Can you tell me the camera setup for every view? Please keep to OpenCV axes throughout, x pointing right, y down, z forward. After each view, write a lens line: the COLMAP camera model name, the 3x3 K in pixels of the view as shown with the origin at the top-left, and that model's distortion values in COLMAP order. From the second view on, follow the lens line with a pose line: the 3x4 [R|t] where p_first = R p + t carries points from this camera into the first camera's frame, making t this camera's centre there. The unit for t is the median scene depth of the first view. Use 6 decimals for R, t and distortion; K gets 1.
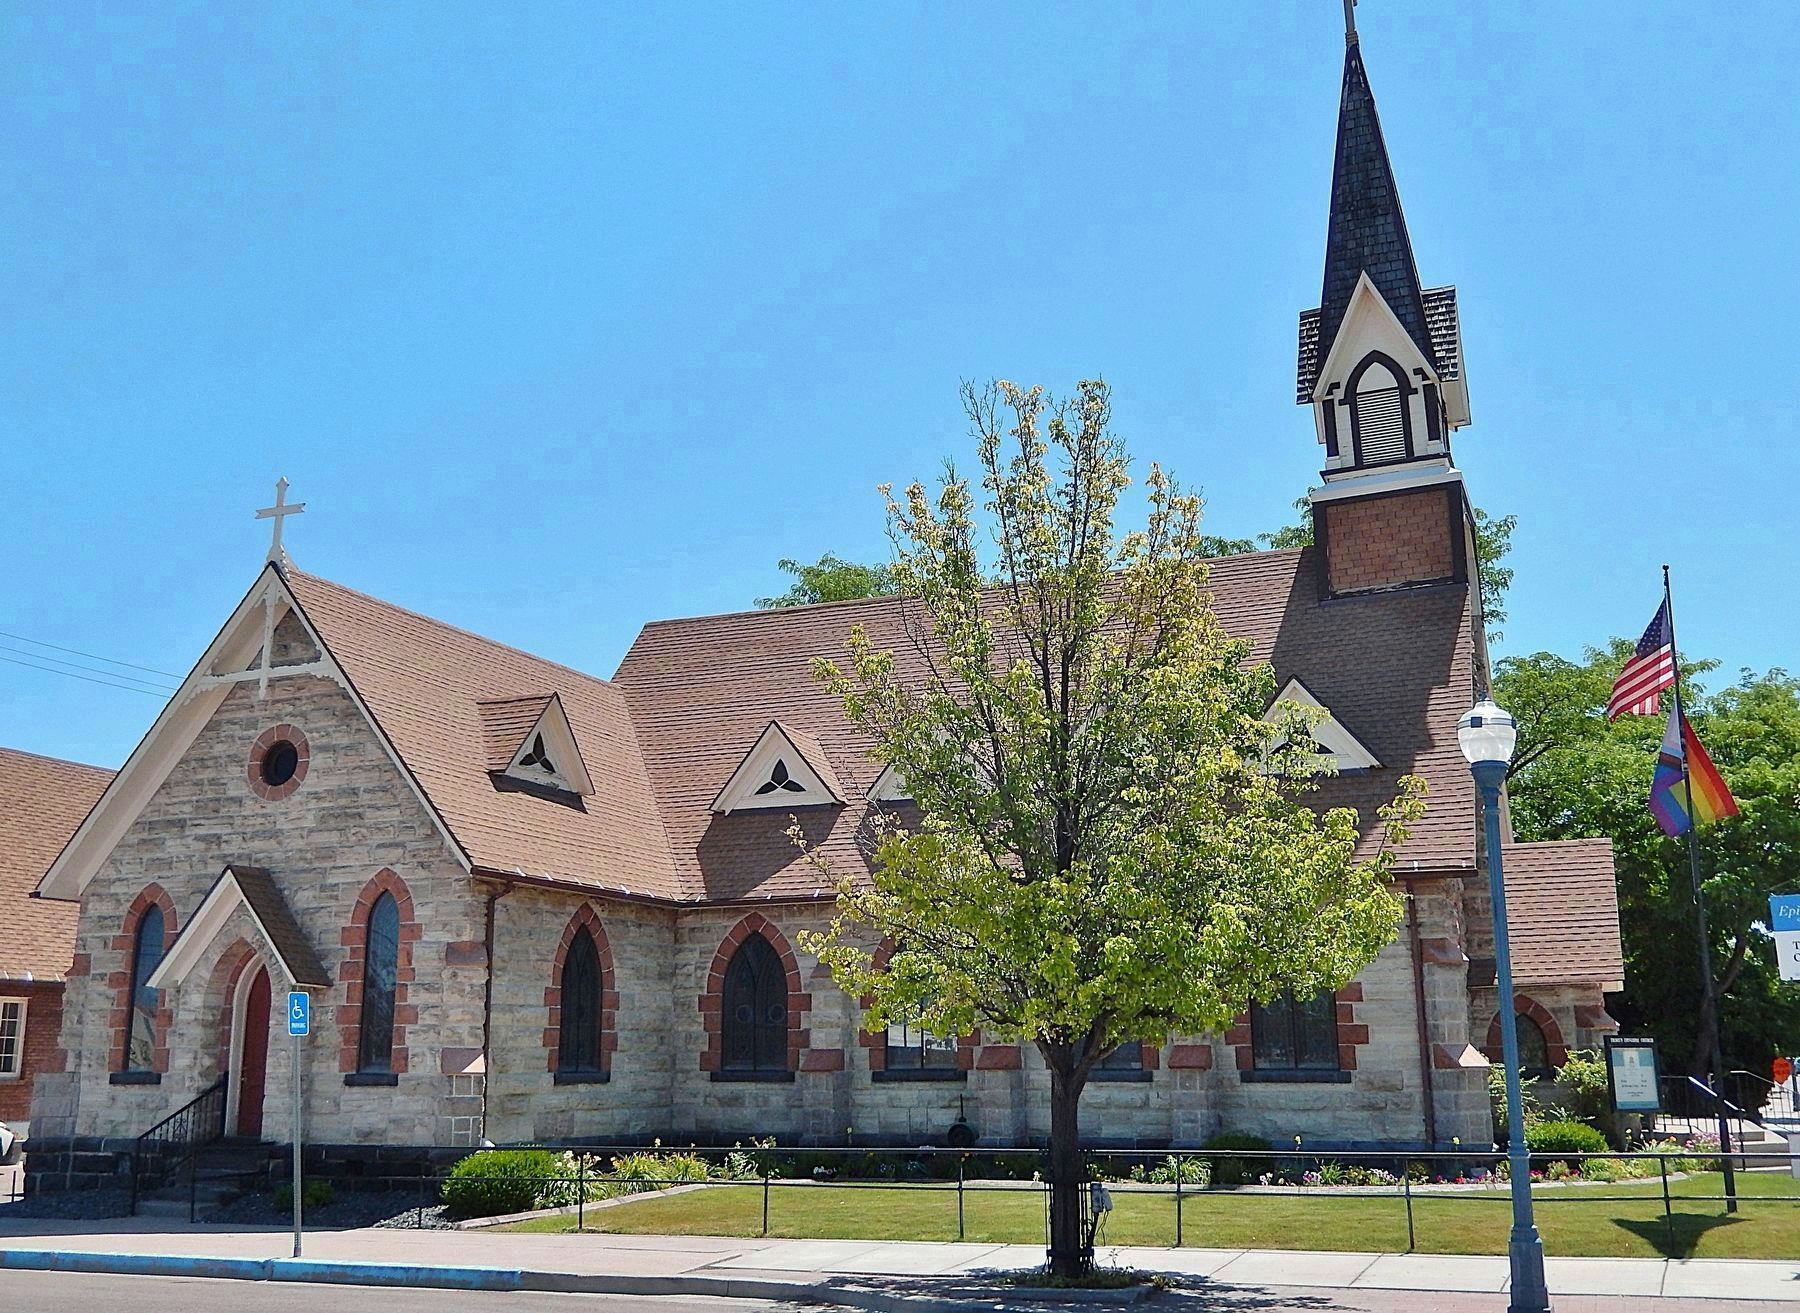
lens RADIAL K [[1671.6, 0, 905.5], [0, 1671.6, 654.8], [0, 0, 1]] dist [0.014989, 0.000000]
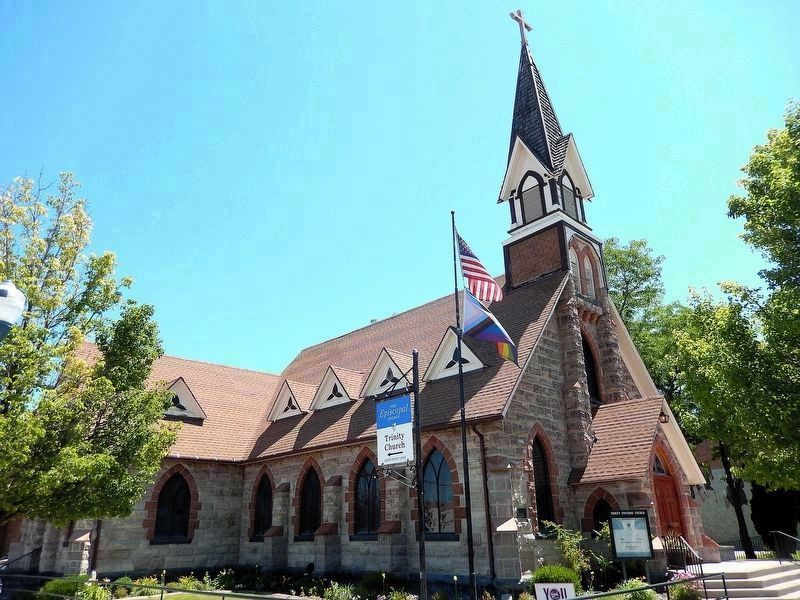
lens RADIAL K [[586.7, 0, 398.1], [0, 586.7, 294.9], [0, 0, 1]] dist [0.021889, -0.002203]
pose [[0.911411, -0.164302, -0.377272, 0.428457], [0.110093, 0.980768, -0.161163, 0.078352], [0.396496, 0.105351, 0.911971, 0.318339]]
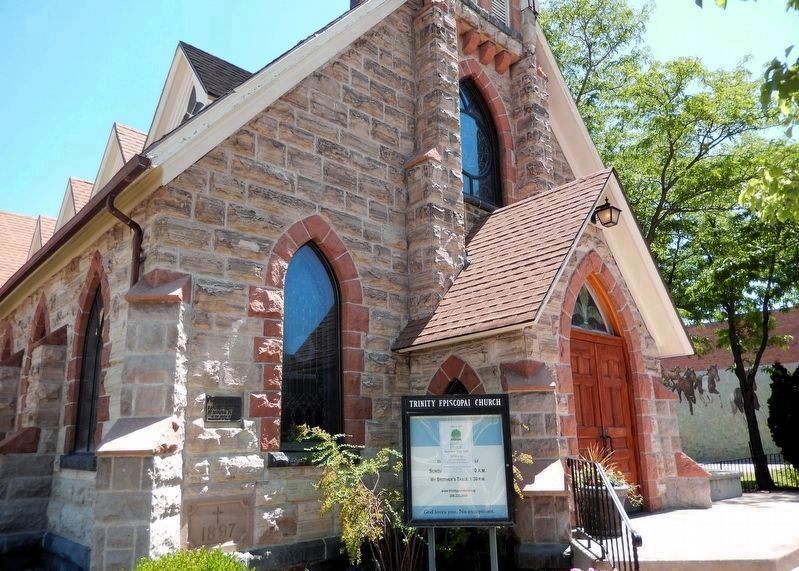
lens RADIAL K [[587.6, 0, 399.5], [0, 587.6, 287.3], [0, 0, 1]] dist [0.007119, 0.009196]
pose [[0.900883, -0.120145, -0.417102, 0.452169], [0.114733, 0.992664, -0.038127, 0.172815], [0.418623, -0.013508, 0.908060, 0.711225]]
